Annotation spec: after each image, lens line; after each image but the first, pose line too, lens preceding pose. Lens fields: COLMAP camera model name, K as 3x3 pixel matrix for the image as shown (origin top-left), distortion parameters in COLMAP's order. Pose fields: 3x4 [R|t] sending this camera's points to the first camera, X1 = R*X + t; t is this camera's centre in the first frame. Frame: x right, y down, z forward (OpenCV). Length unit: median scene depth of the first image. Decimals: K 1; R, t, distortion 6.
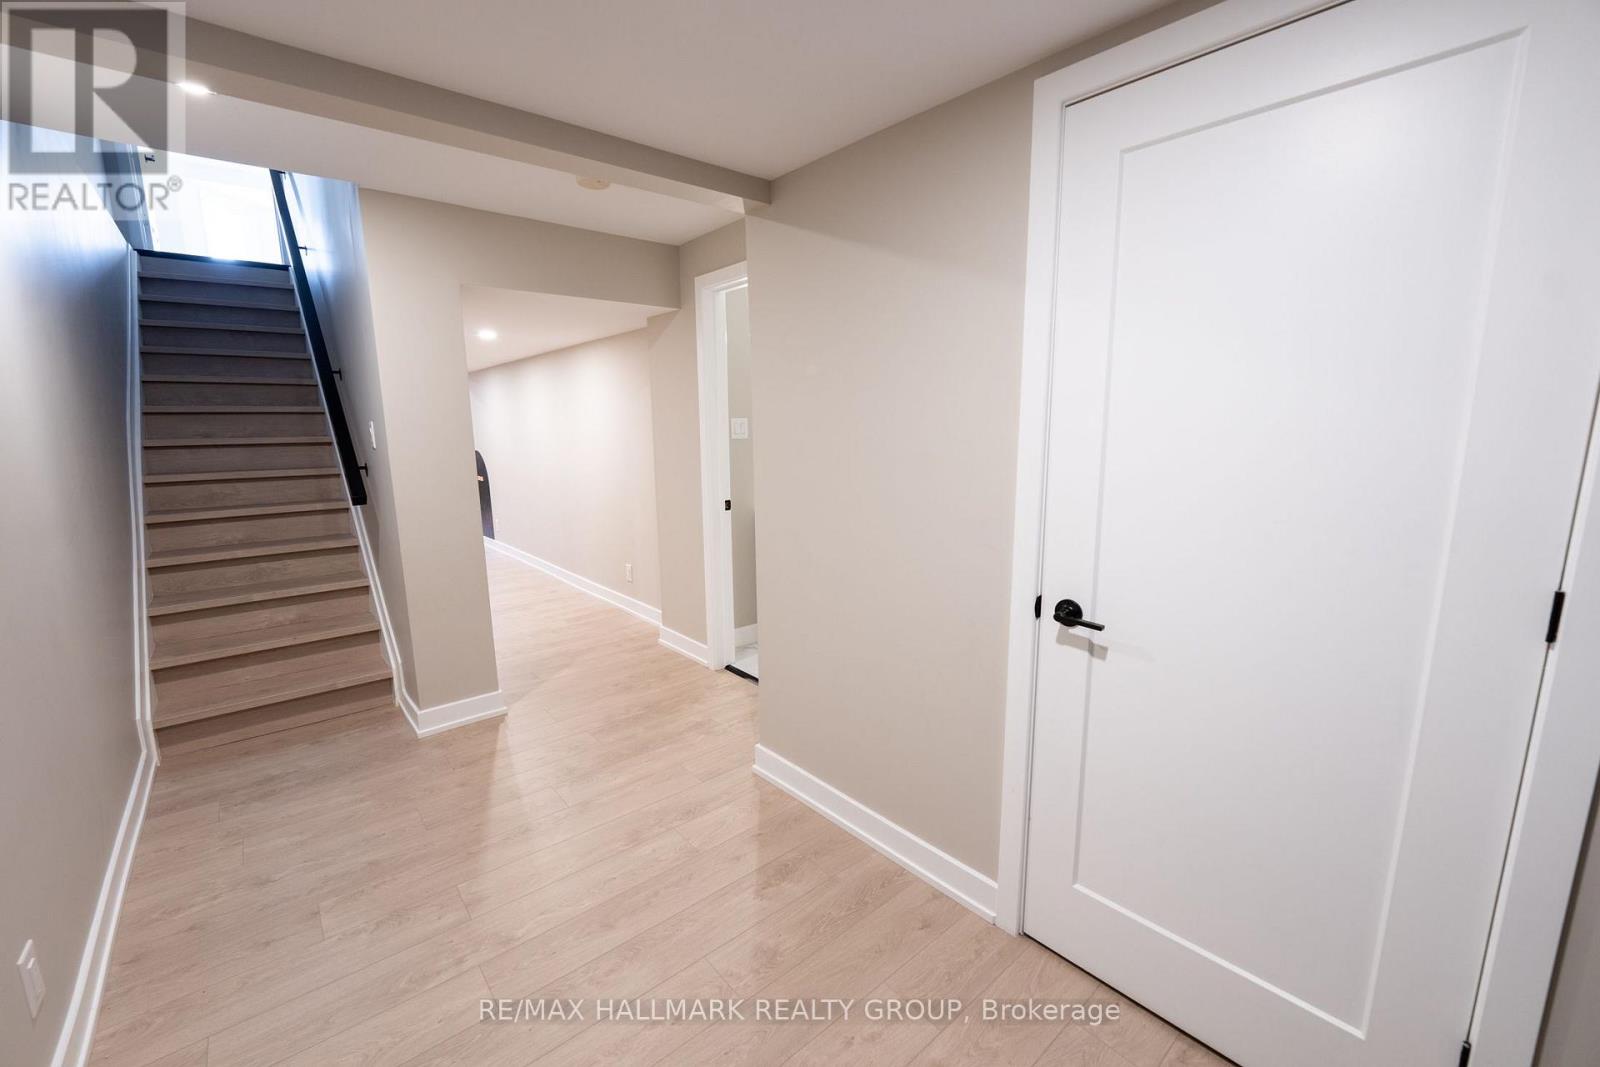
lens RADIAL K [[644.9, 0, 797.3], [0, 644.9, 515.3], [0, 0, 1]] dist [-0.001225, -0.005696]
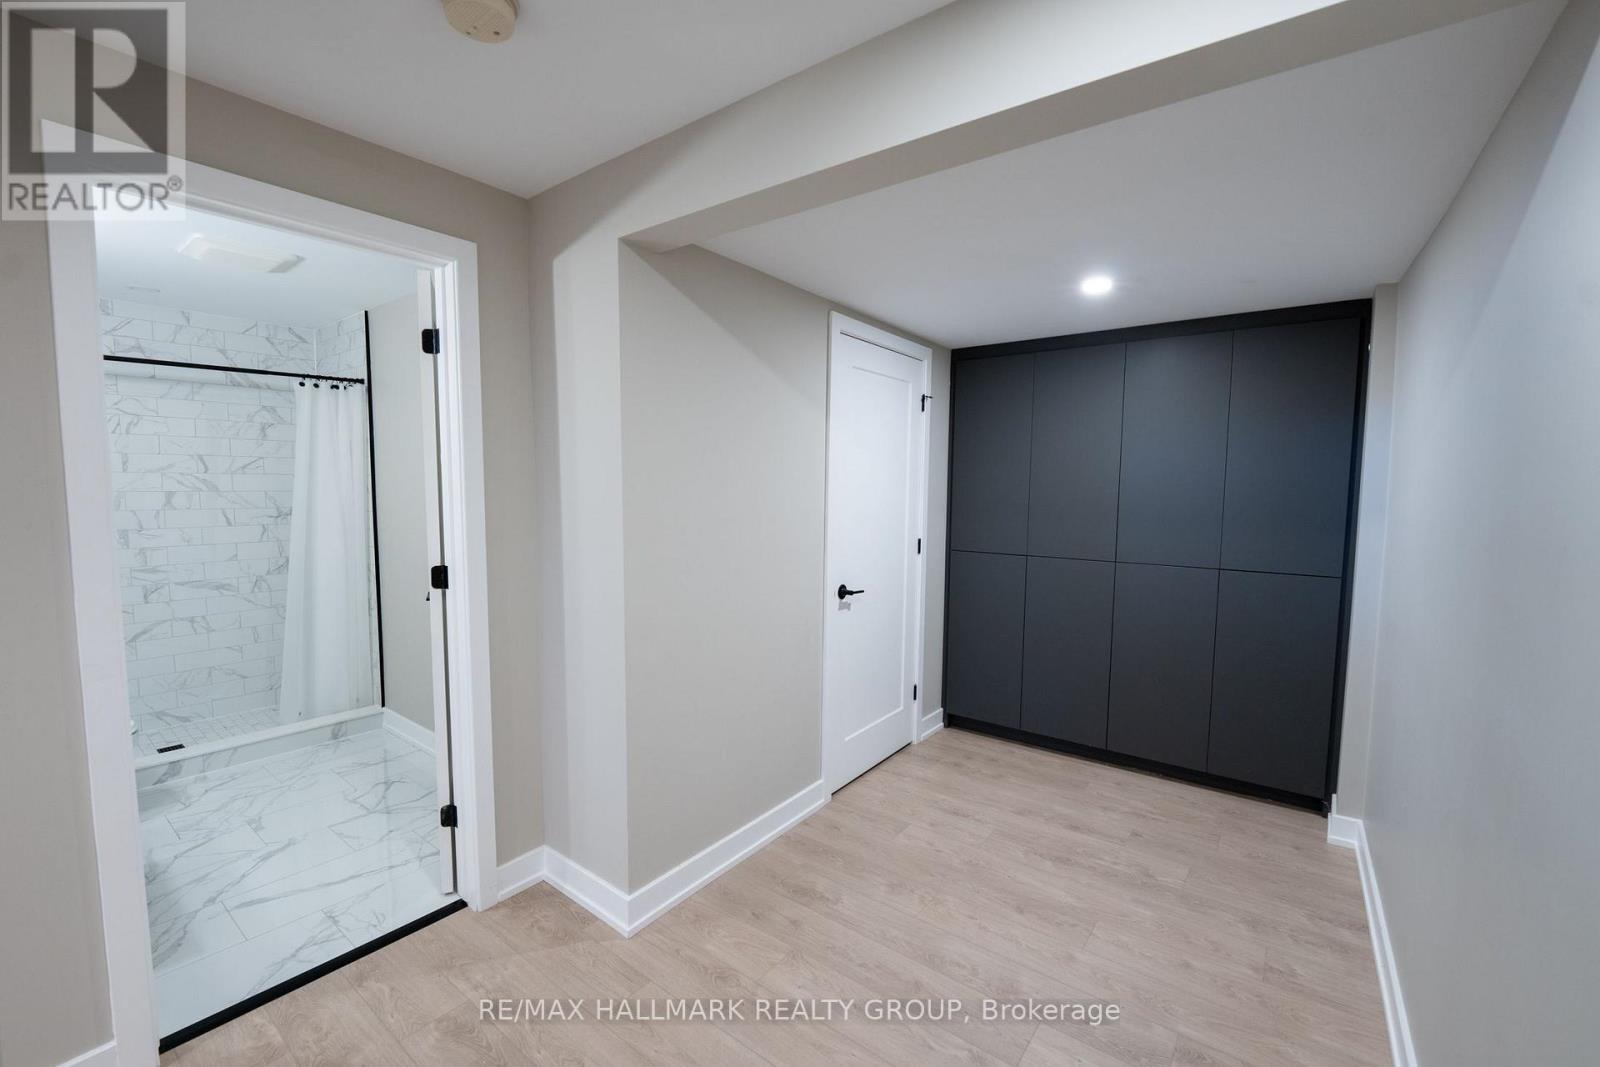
lens RADIAL K [[644.9, 0, 797.3], [0, 644.9, 515.3], [0, 0, 1]] dist [-0.001225, -0.005696]
pose [[-0.189012, -0.034456, 0.981370, -1.230618], [0.135299, 0.988939, 0.060780, -0.177088], [-0.972609, 0.144267, -0.182259, 1.270407]]
